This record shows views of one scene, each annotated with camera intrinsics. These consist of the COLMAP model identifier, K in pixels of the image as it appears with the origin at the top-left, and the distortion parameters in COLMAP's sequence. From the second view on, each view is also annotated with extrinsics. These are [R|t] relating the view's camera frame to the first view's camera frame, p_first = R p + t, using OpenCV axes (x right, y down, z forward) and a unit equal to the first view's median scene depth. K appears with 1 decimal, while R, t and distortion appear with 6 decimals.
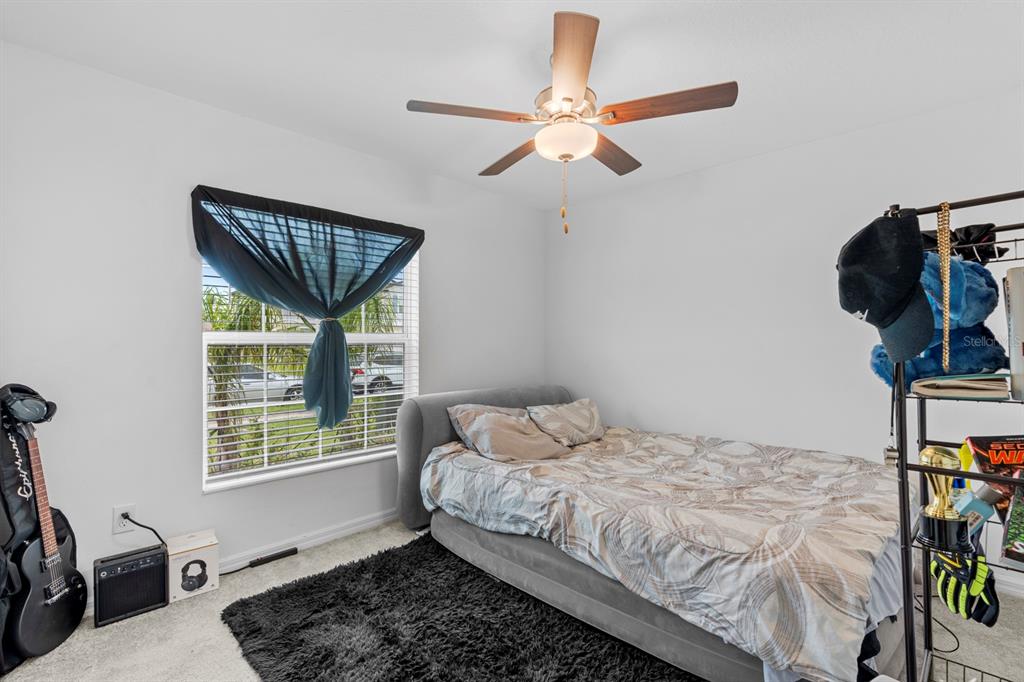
lens RADIAL K [[458.8, 0, 508.6], [0, 458.8, 341.8], [0, 0, 1]] dist [-0.002991, -0.000063]
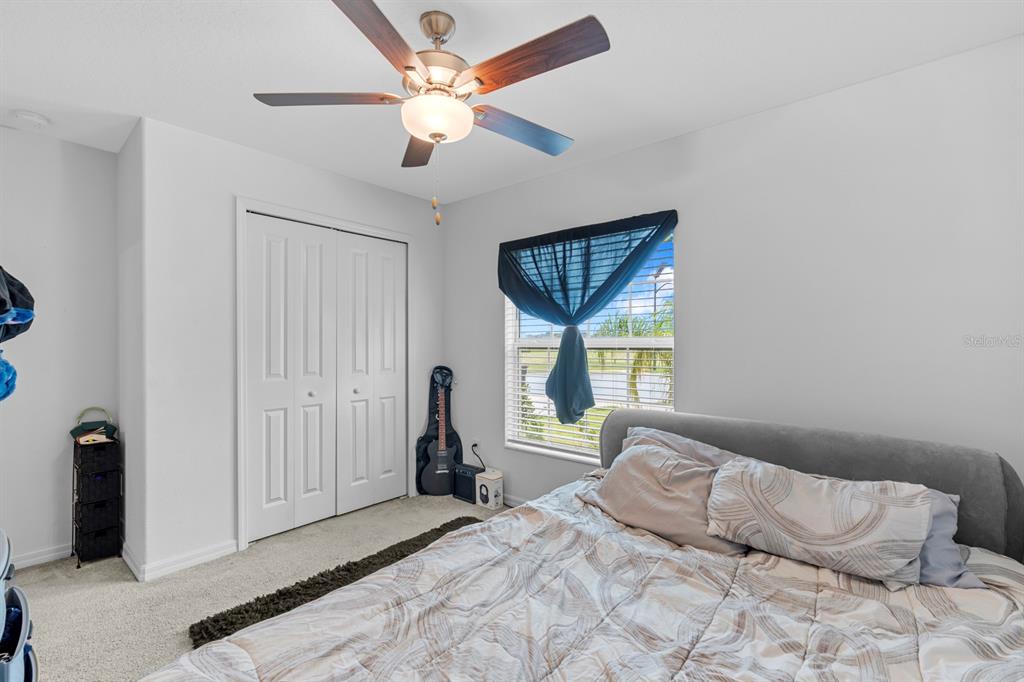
lens RADIAL K [[458.8, 0, 508.6], [0, 458.8, 341.8], [0, 0, 1]] dist [-0.002991, -0.000063]
pose [[0.081517, -0.000209, -0.996672, 0.752677], [0.003463, 0.999994, 0.000074, -0.012617], [0.996666, -0.003457, 0.081517, 0.801625]]
